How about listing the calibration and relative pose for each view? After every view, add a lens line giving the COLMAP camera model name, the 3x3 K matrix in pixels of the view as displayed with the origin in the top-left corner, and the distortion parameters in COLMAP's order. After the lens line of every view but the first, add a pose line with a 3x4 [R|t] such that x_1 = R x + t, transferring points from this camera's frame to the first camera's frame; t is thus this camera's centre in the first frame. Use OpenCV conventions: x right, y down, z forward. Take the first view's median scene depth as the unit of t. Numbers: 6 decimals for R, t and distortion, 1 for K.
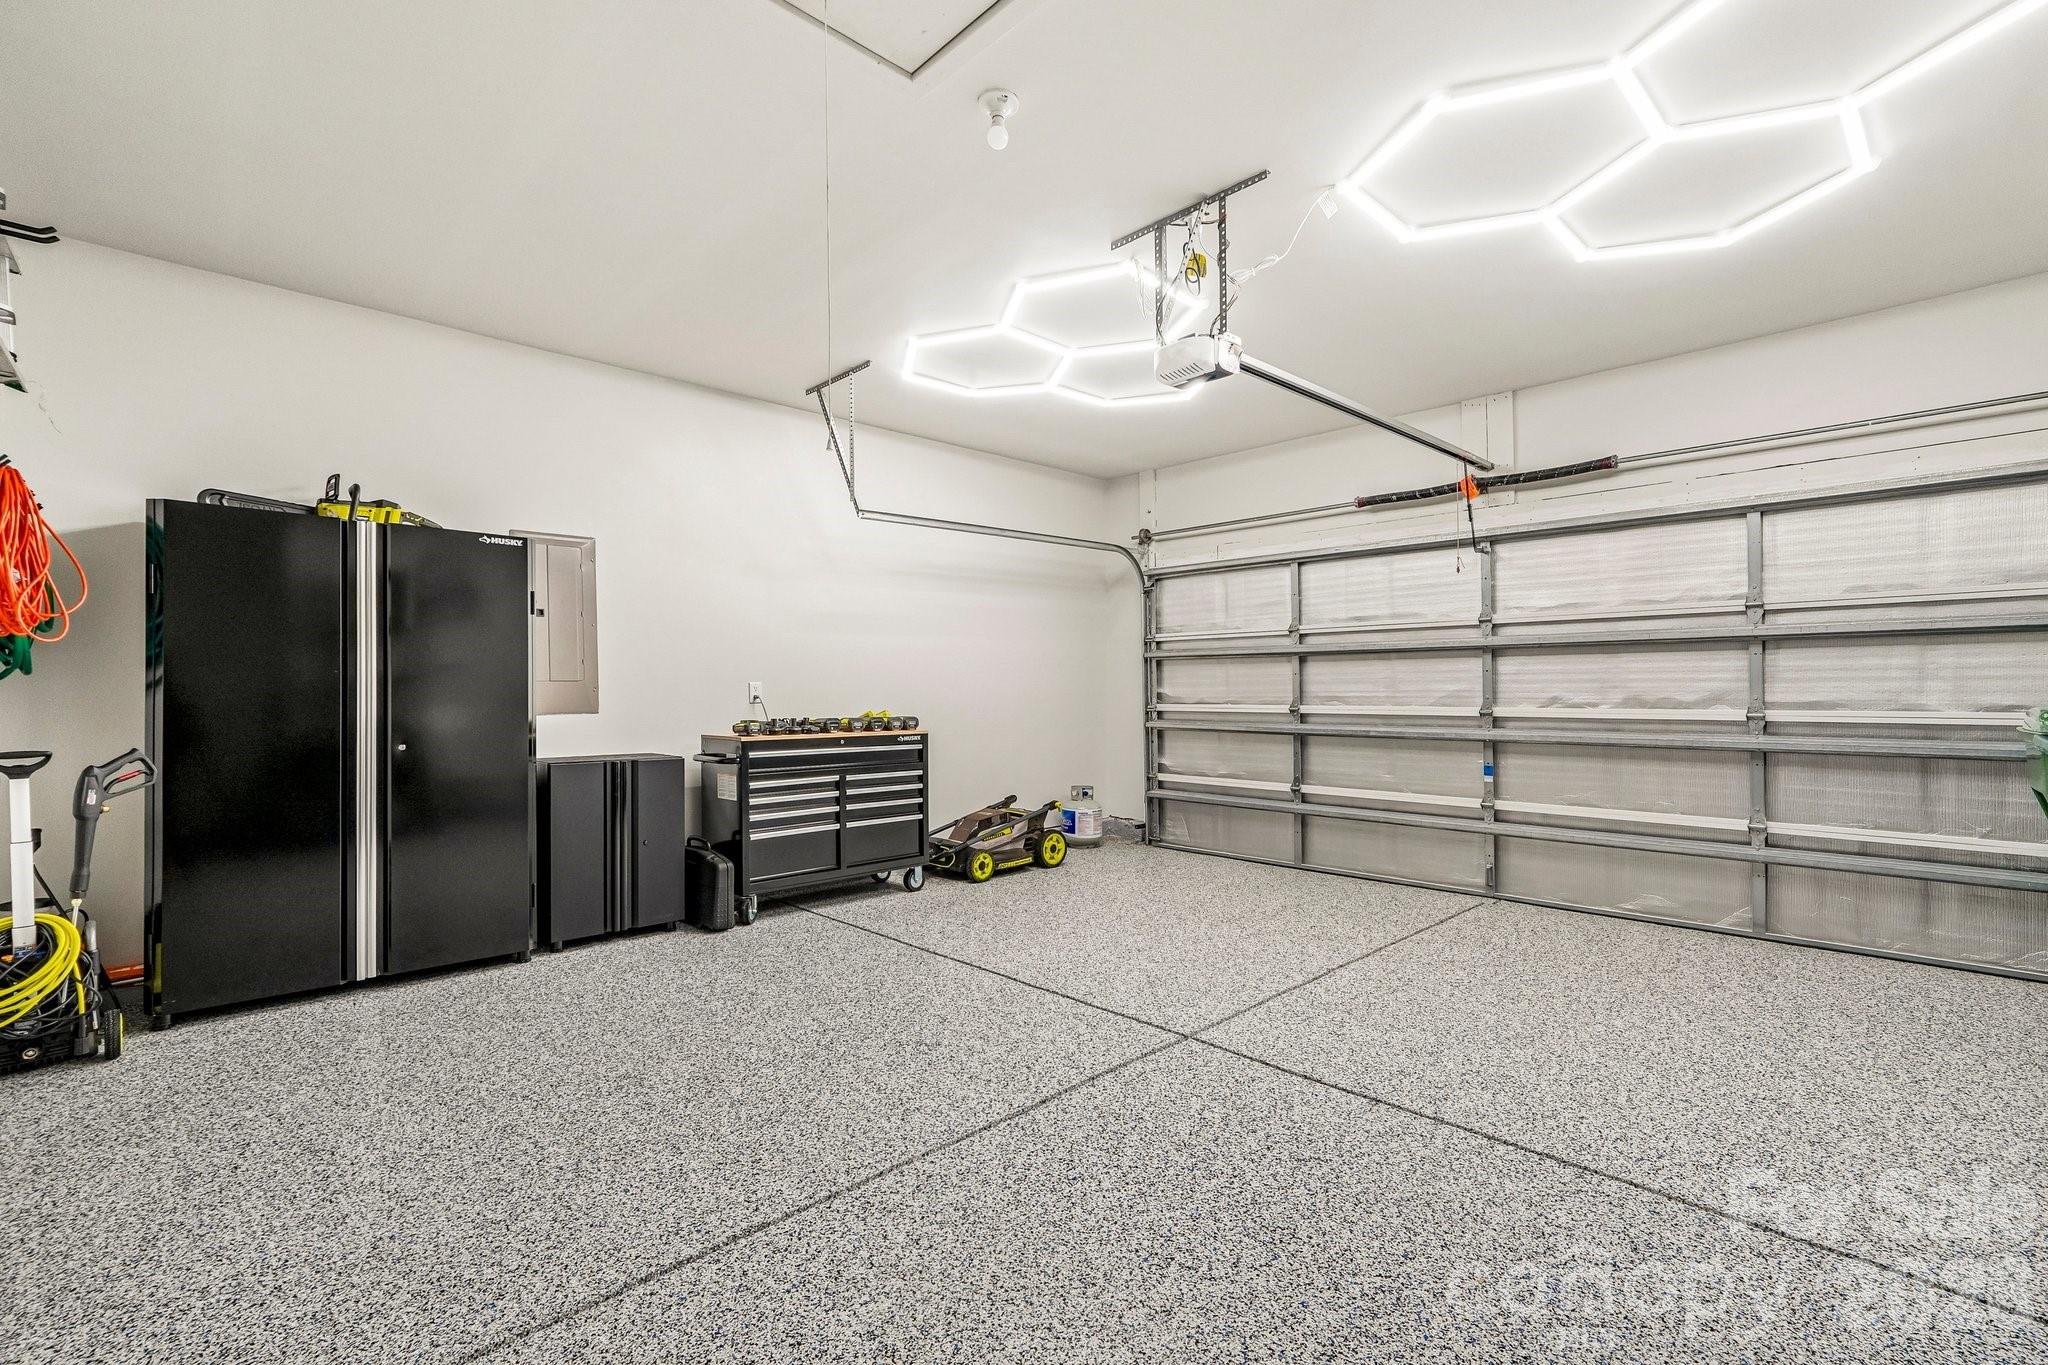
lens RADIAL K [[887.9, 0, 1031.4], [0, 887.9, 682.5], [0, 0, 1]] dist [0.001381, 0.000367]
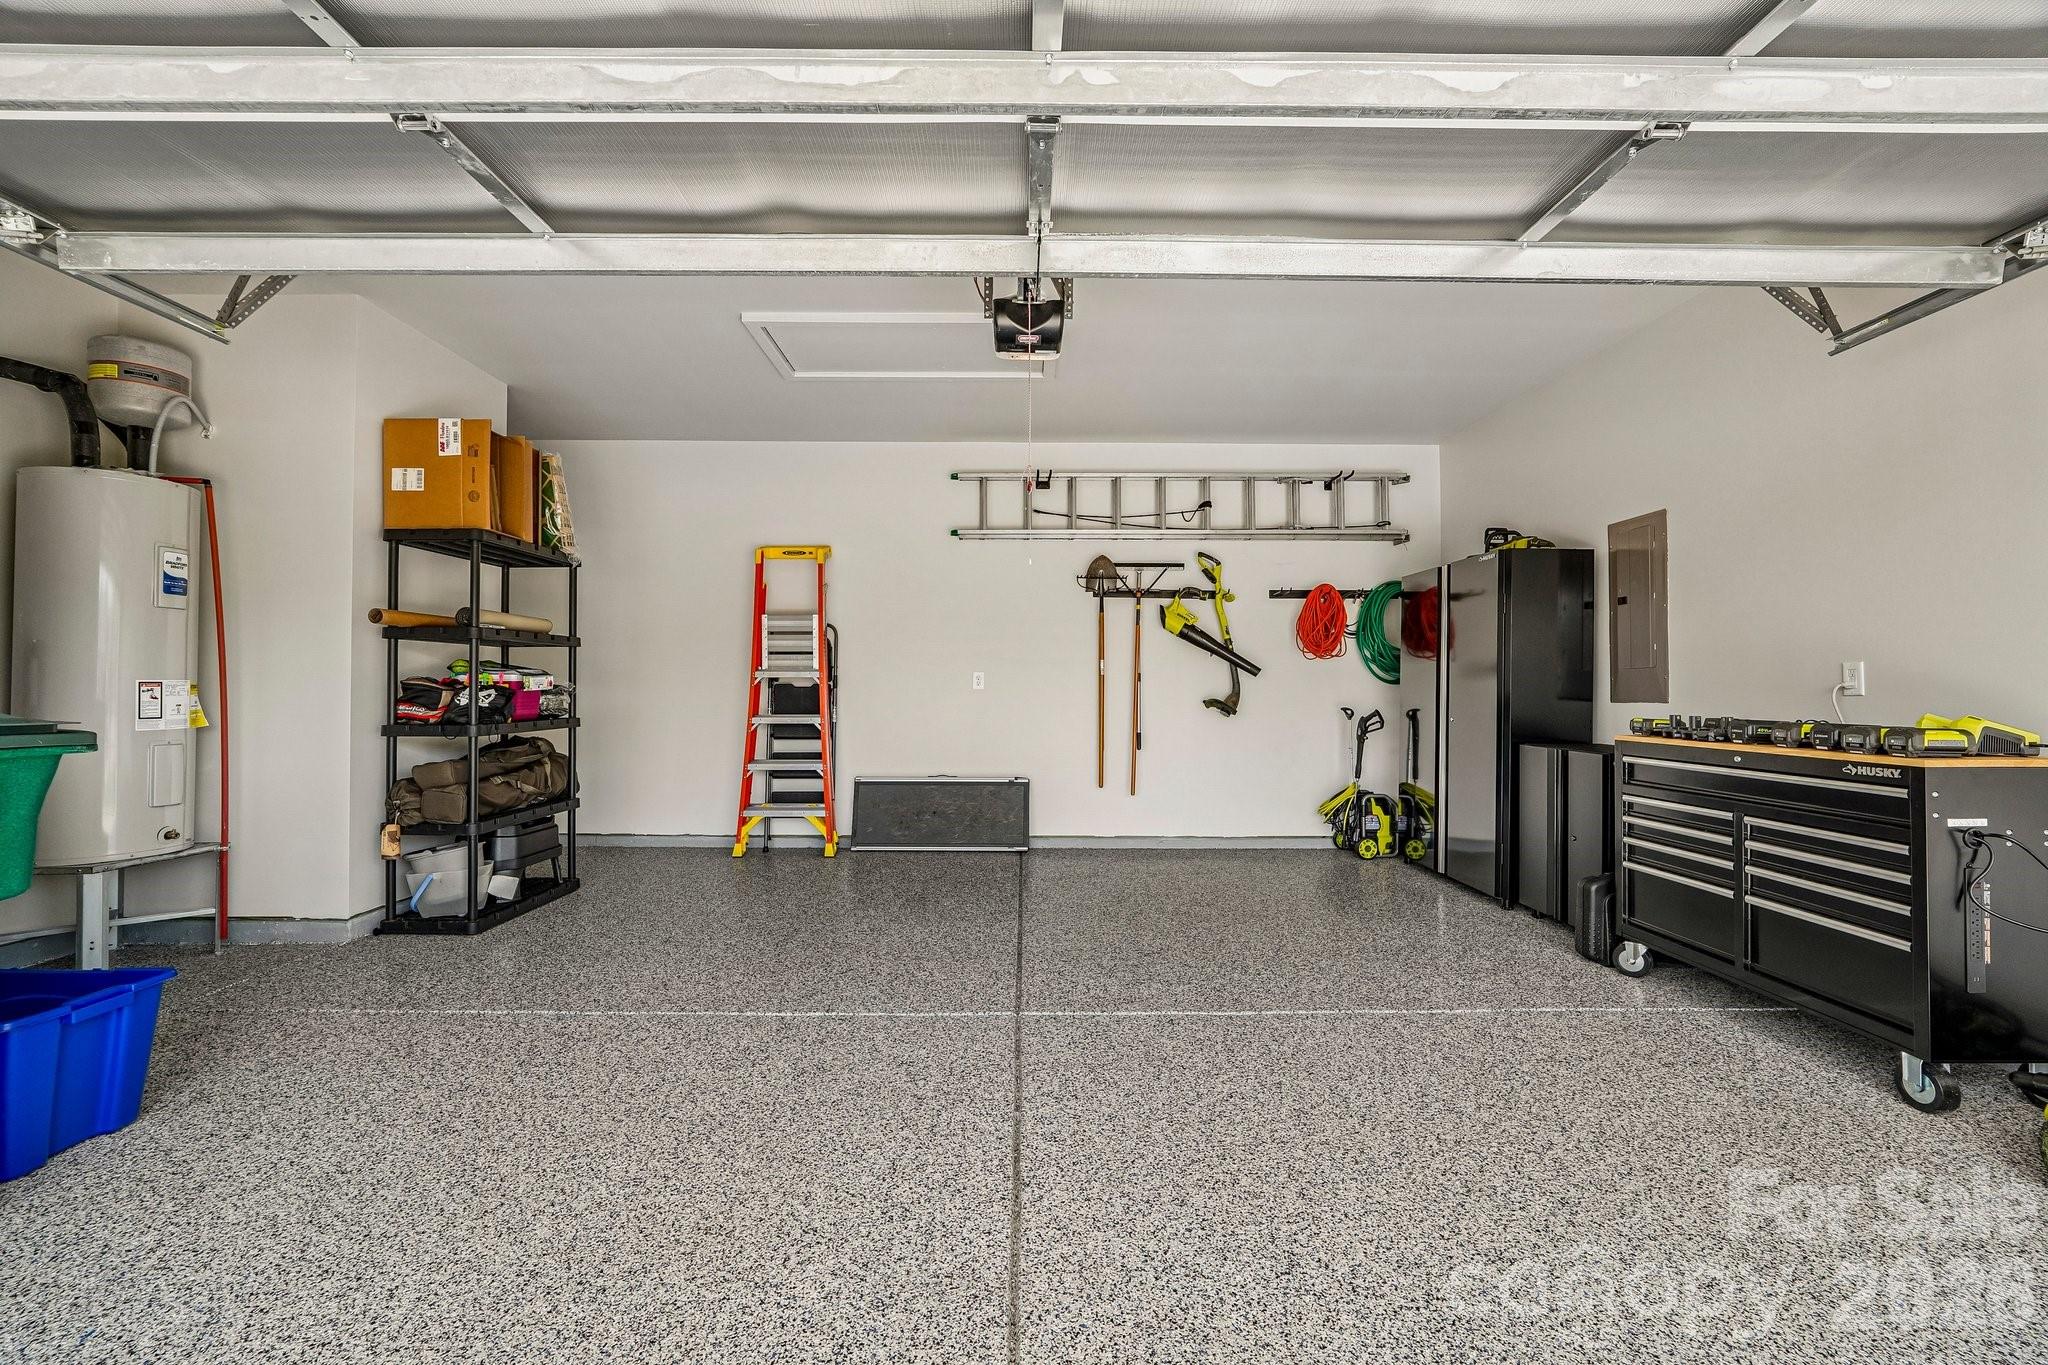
lens RADIAL K [[887.9, 0, 1031.4], [0, 887.9, 682.5], [0, 0, 1]] dist [0.001381, 0.000367]
pose [[-0.696168, -0.003045, -0.717872, 0.834229], [0.006948, 0.999916, -0.010980, 0.026969], [0.717845, -0.012632, -0.696088, 1.600460]]
